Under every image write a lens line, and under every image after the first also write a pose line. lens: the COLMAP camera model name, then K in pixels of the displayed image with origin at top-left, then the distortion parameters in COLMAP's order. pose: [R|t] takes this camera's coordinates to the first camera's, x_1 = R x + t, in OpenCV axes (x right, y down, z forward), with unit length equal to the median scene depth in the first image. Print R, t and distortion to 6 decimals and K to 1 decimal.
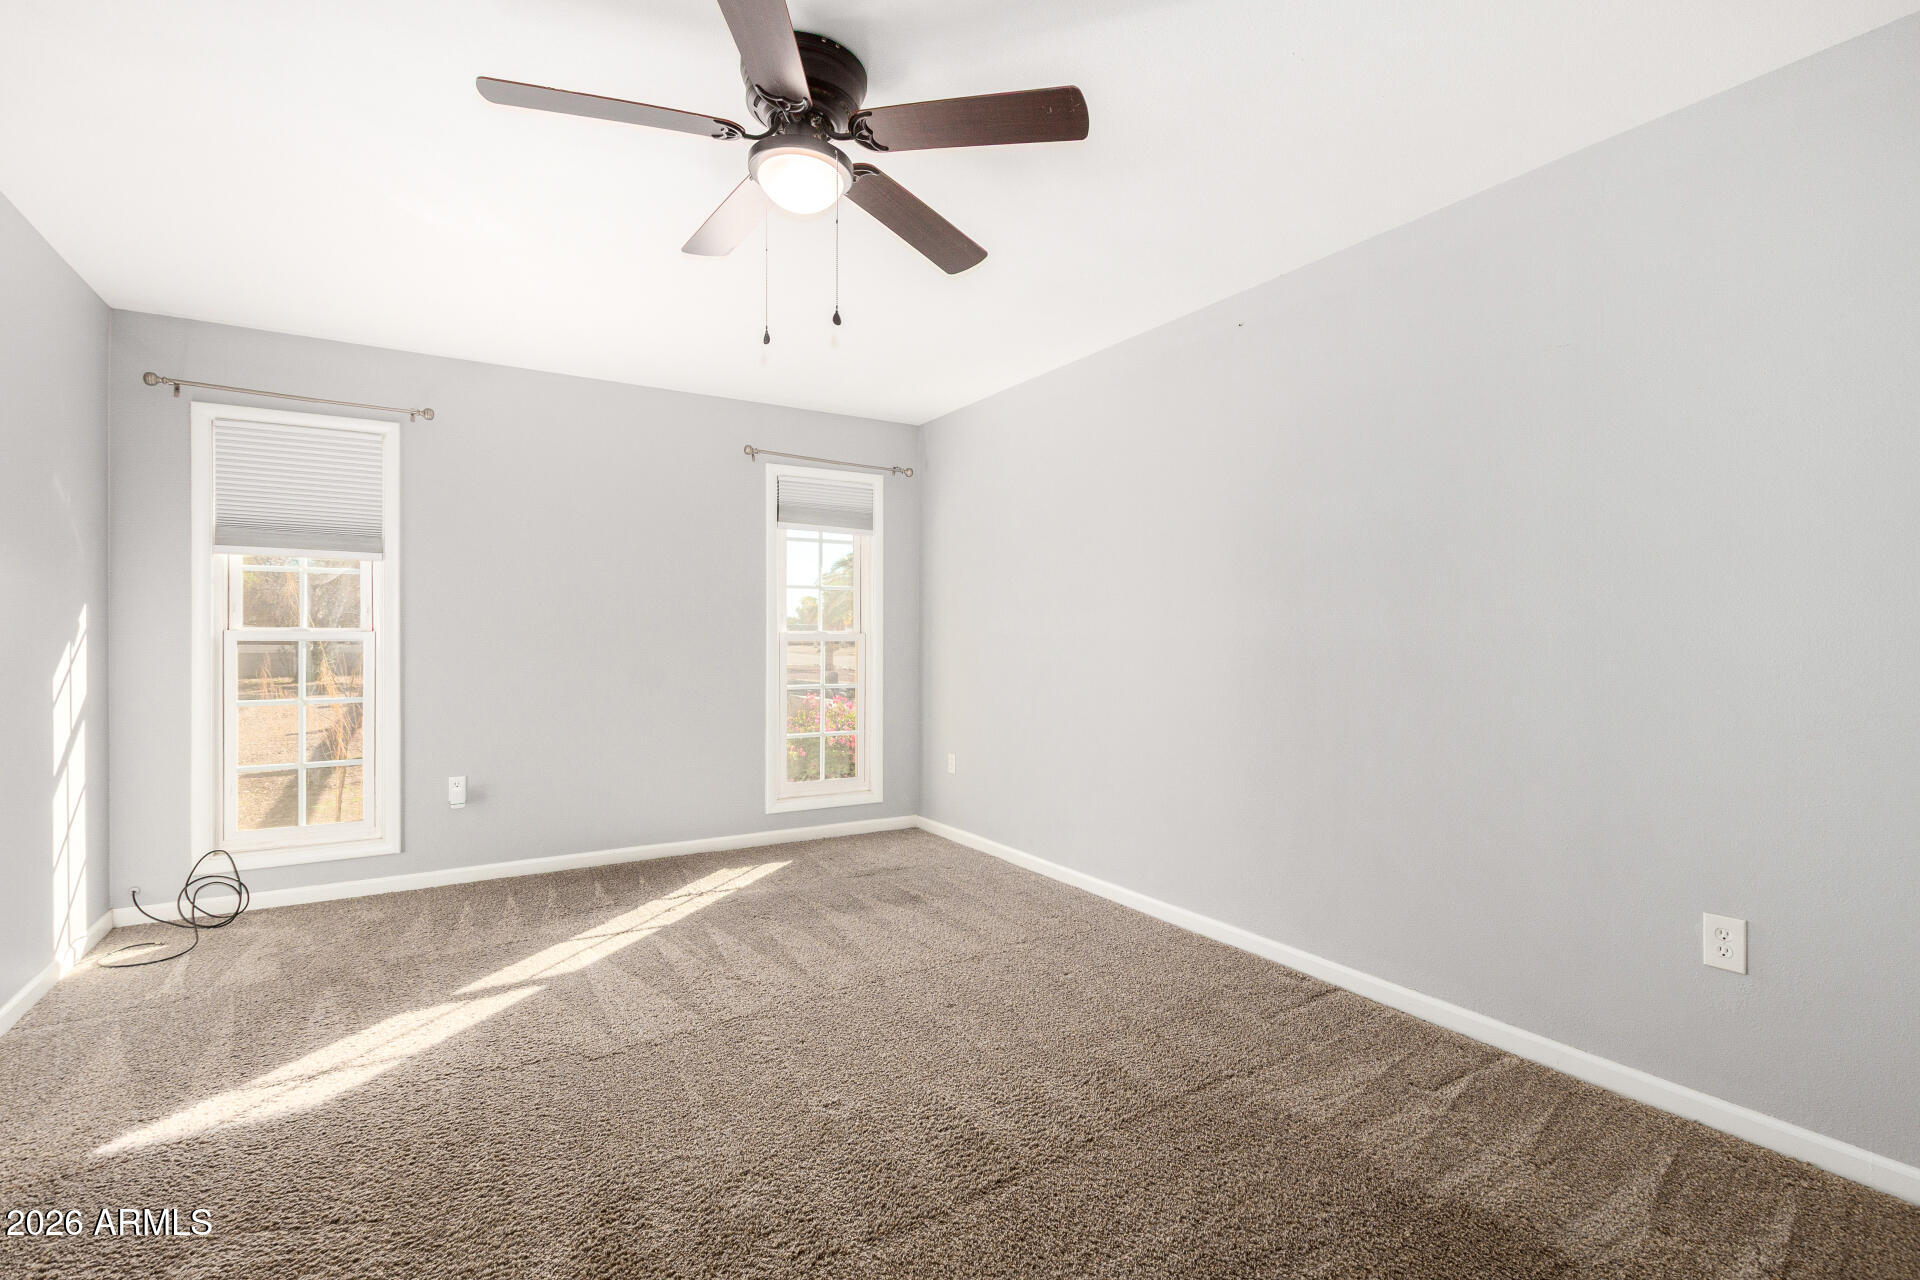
lens RADIAL K [[877.8, 0, 969.4], [0, 877.8, 644.0], [0, 0, 1]] dist [0.001978, -0.002334]
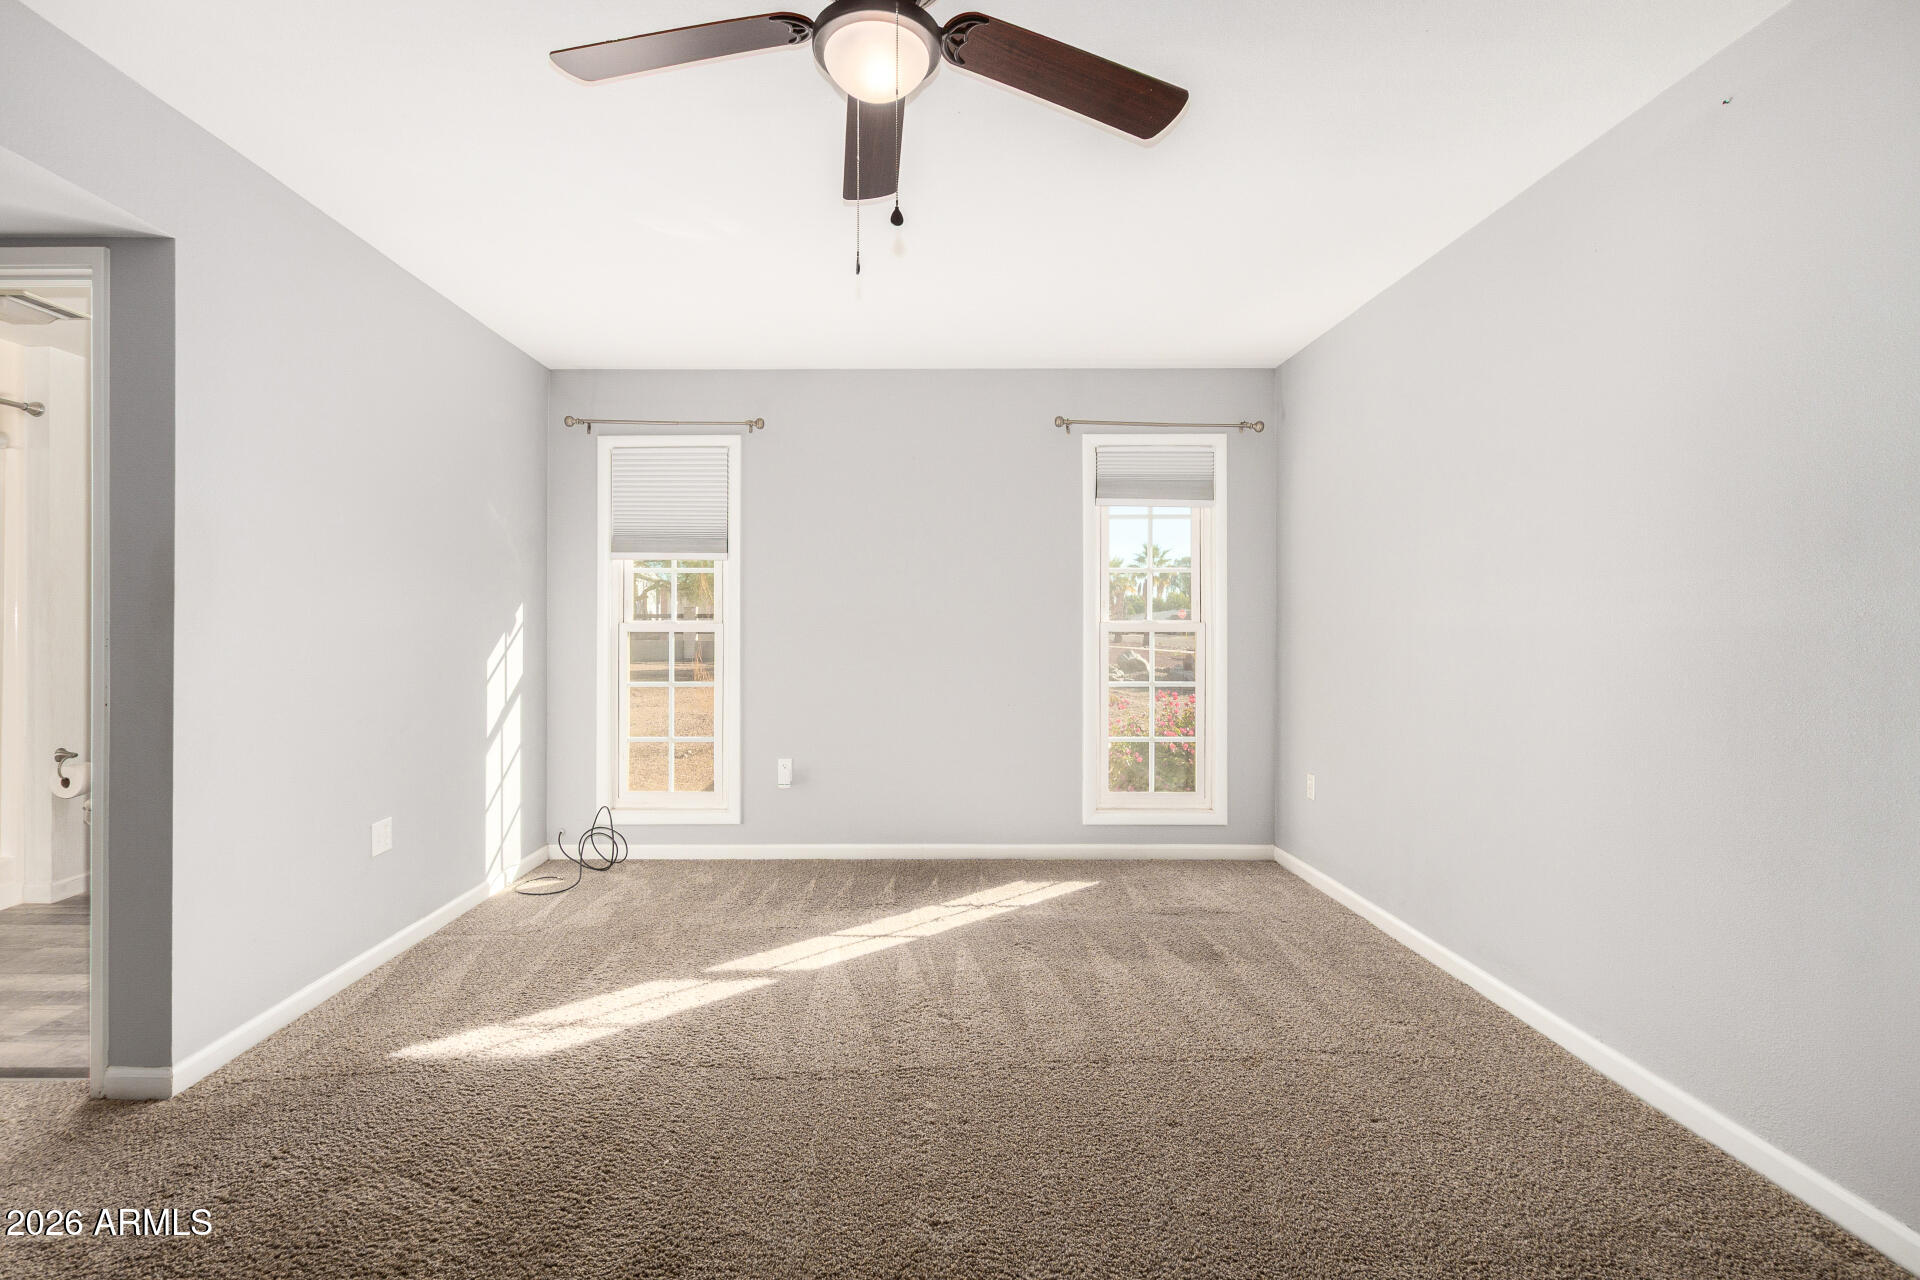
lens RADIAL K [[877.8, 0, 951.4], [0, 877.8, 628.8], [0, 0, 1]] dist [0.001978, -0.002334]
pose [[0.848774, -0.001412, -0.528754, 0.173267], [-0.001614, 0.999985, -0.005262, -0.002121], [0.528754, 0.005319, 0.848759, 0.219539]]
